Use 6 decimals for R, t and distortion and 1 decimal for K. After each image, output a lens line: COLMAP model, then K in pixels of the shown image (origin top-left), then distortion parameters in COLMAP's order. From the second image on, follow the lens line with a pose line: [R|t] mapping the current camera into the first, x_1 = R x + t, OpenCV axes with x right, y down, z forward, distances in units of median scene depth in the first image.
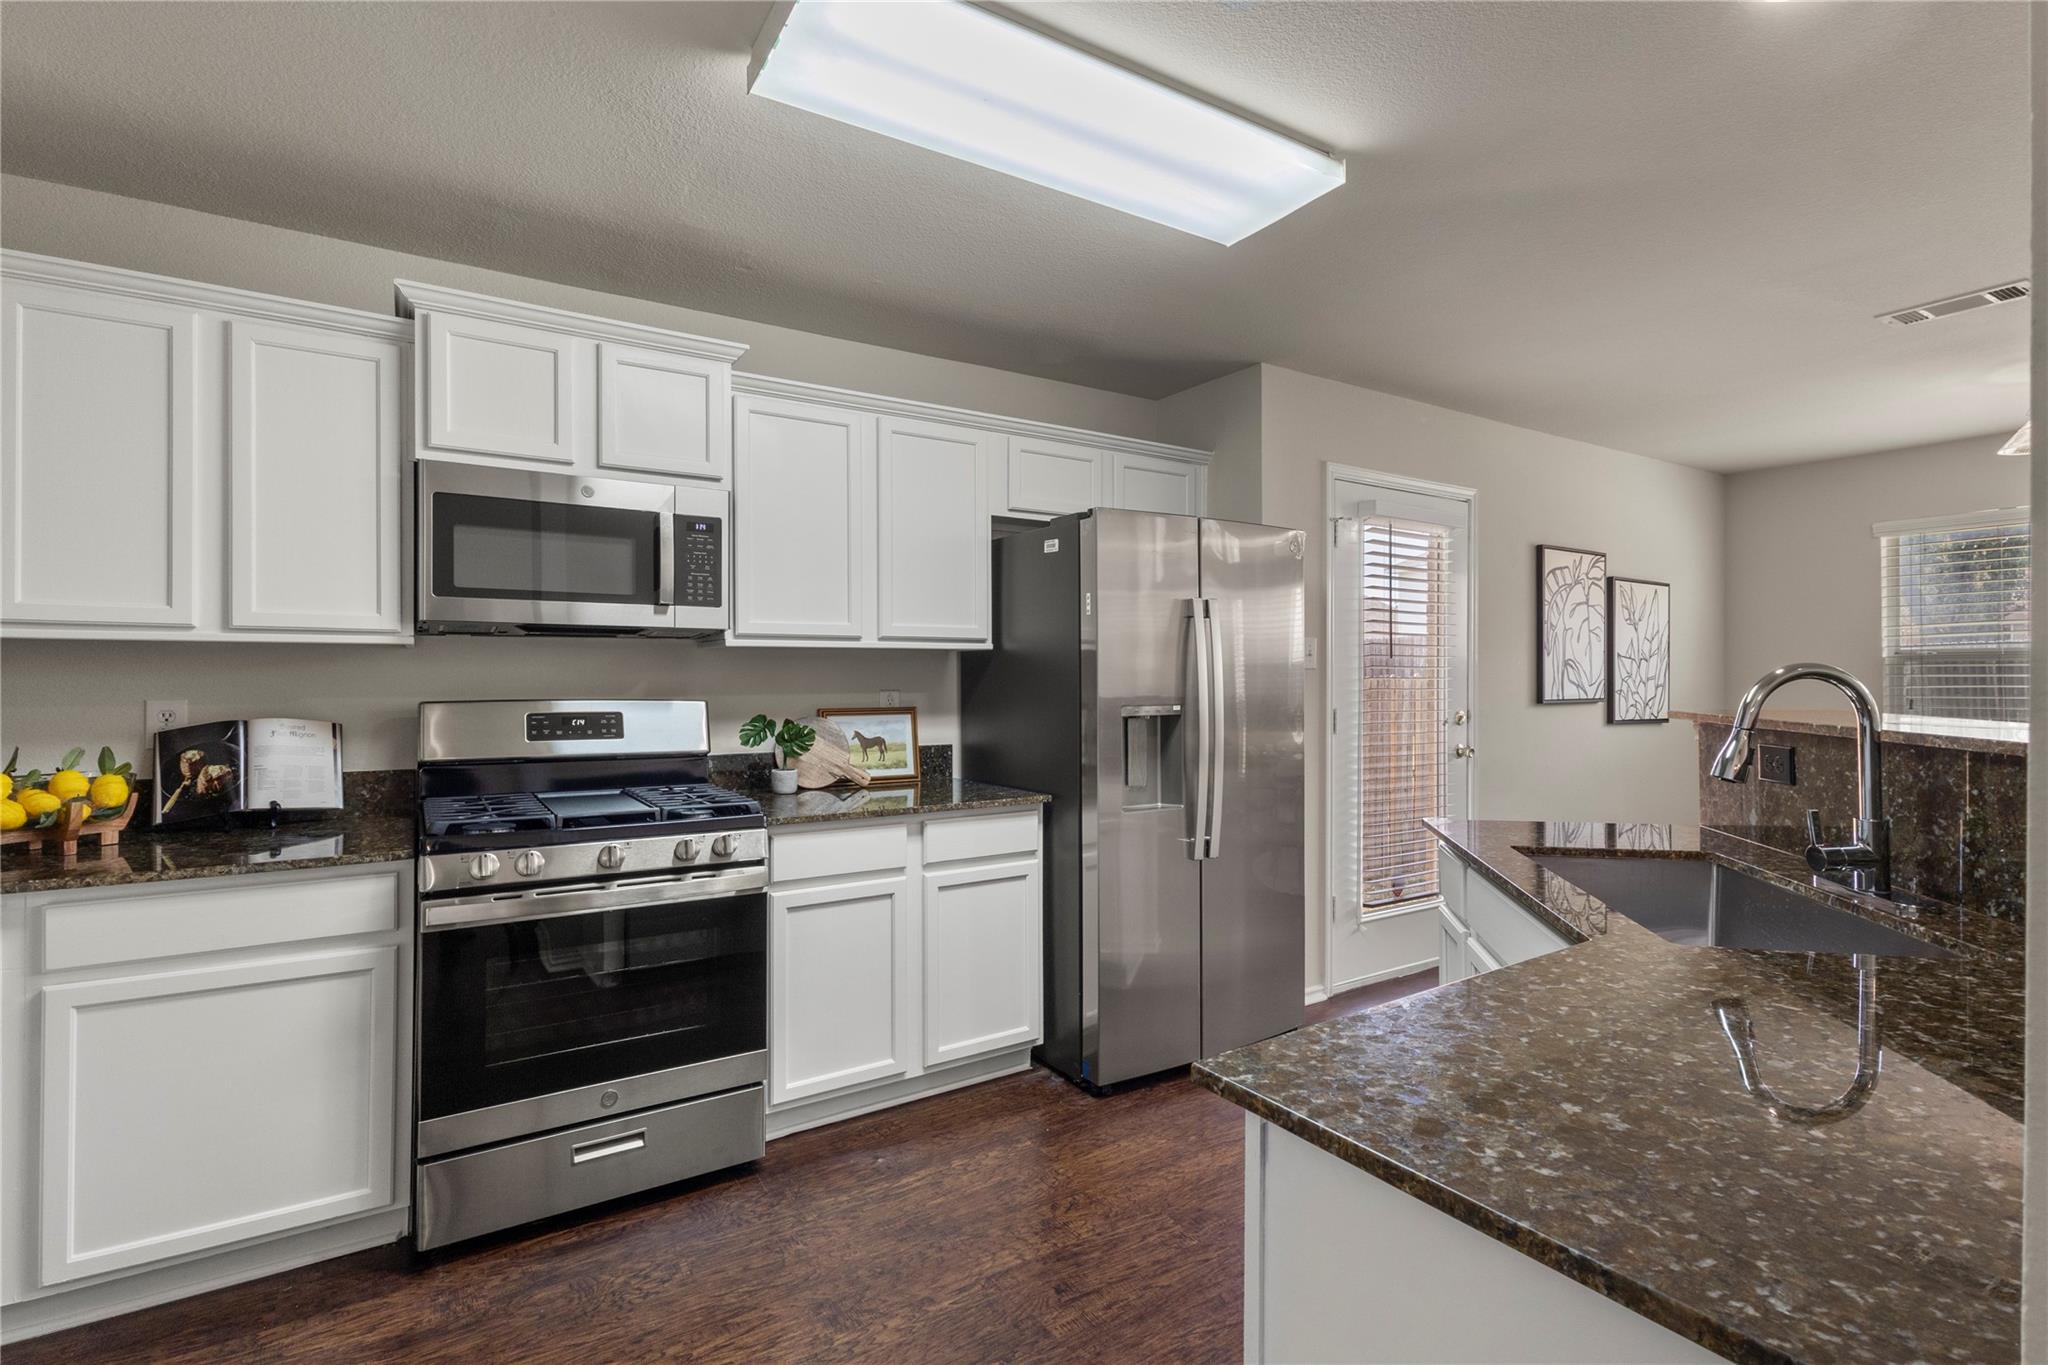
lens RADIAL K [[946.2, 0, 1024.0], [0, 946.2, 677.7], [0, 0, 1]] dist [-0.001923, 0.001533]
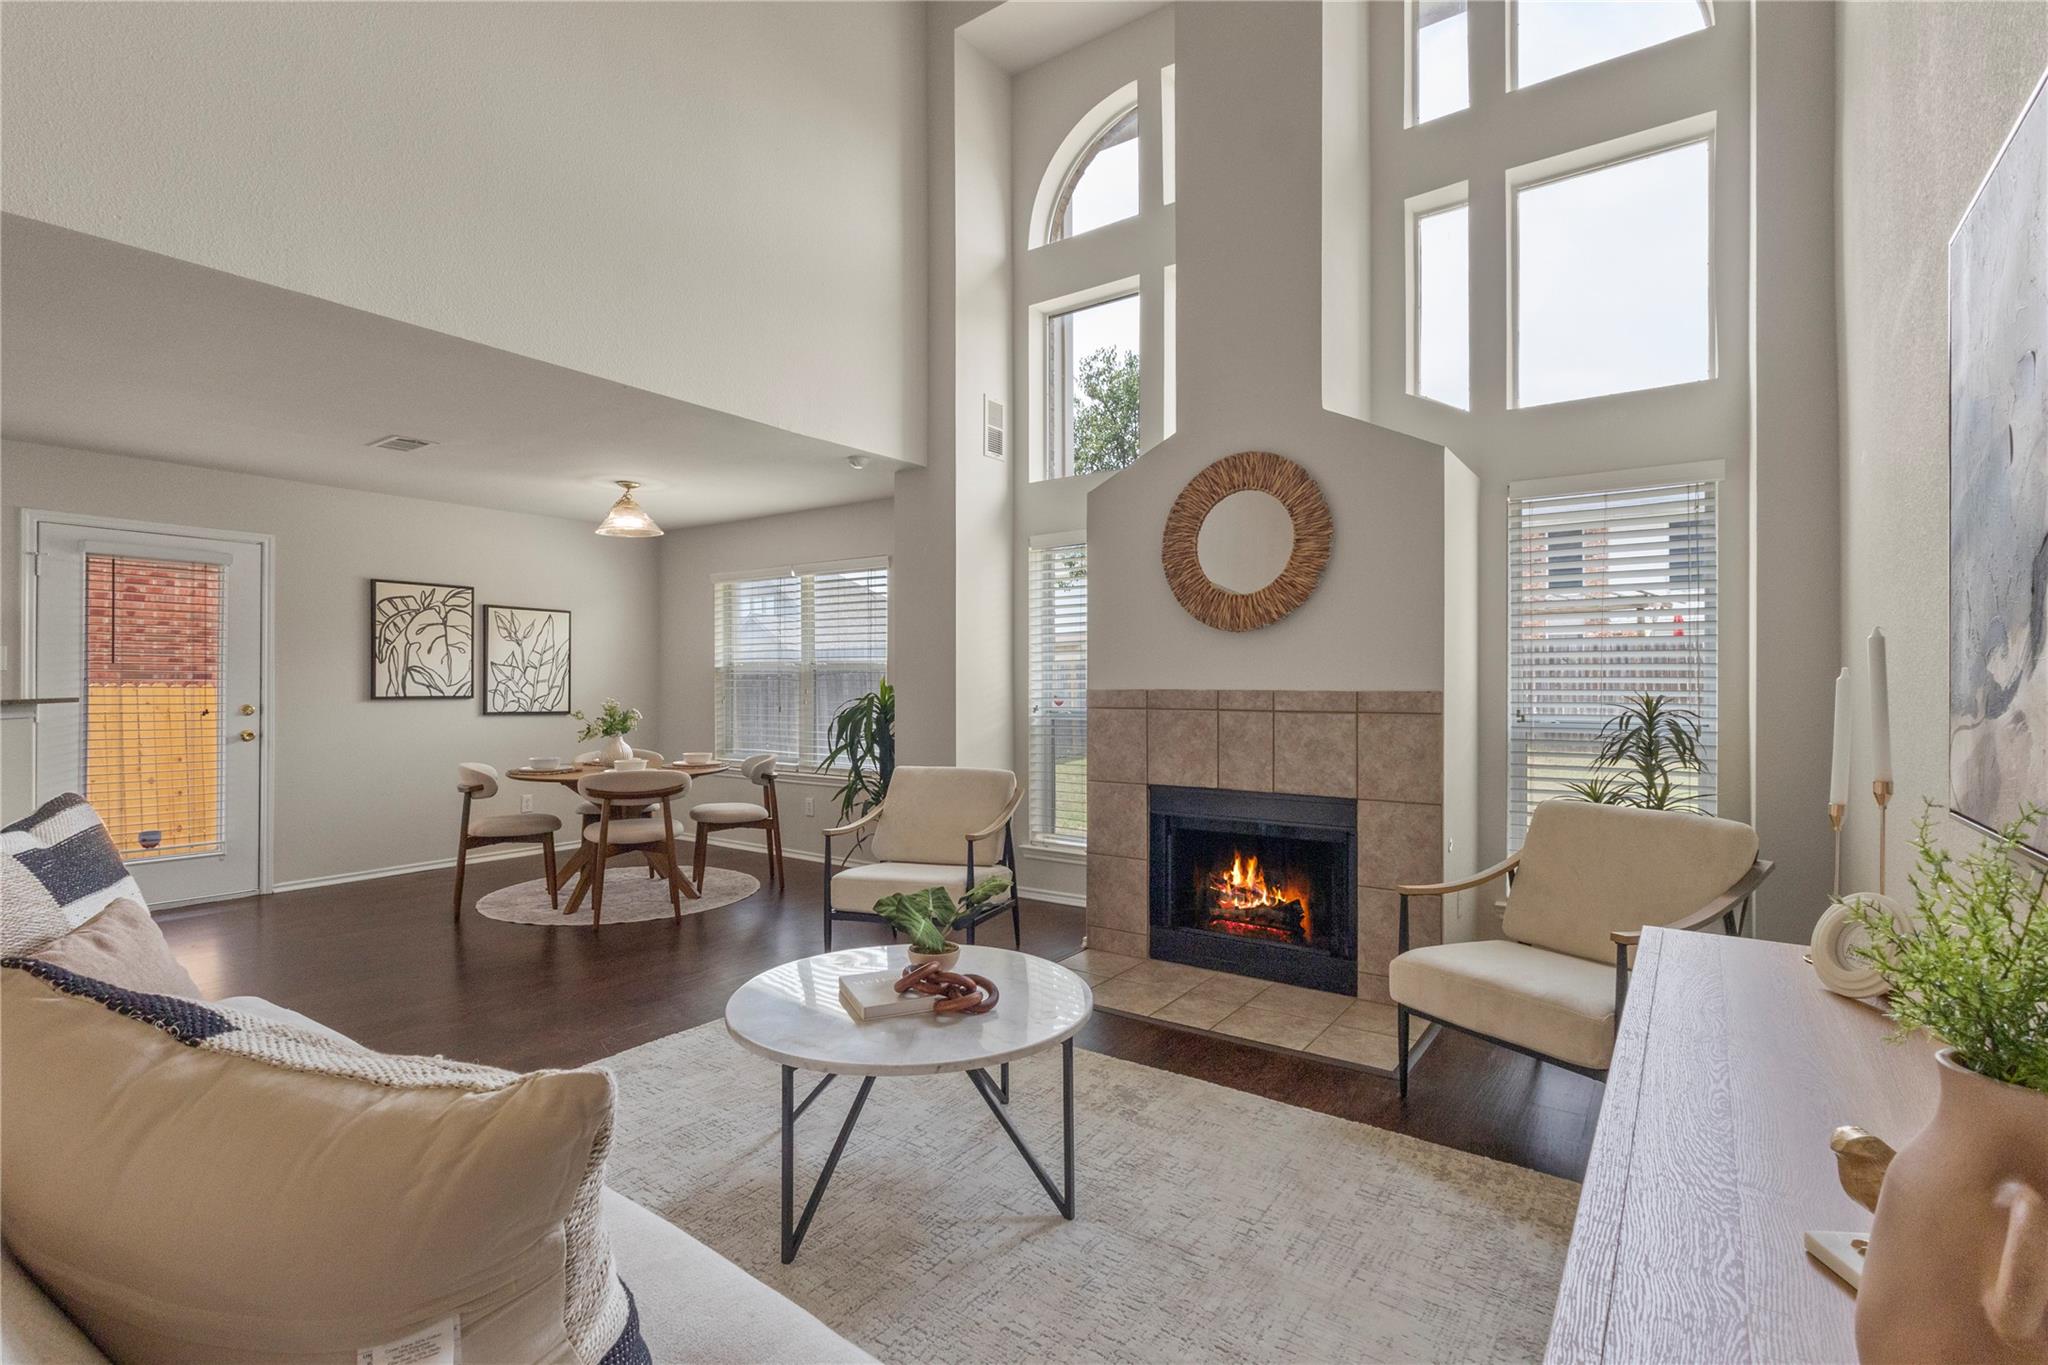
lens RADIAL K [[946.2, 0, 1028.9], [0, 946.2, 688.2], [0, 0, 1]] dist [-0.001923, 0.001533]
pose [[0.922554, 0.002188, 0.385861, 1.334607], [-0.005126, 0.999965, 0.006583, -0.002626], [-0.385833, -0.008051, 0.922533, -0.861501]]
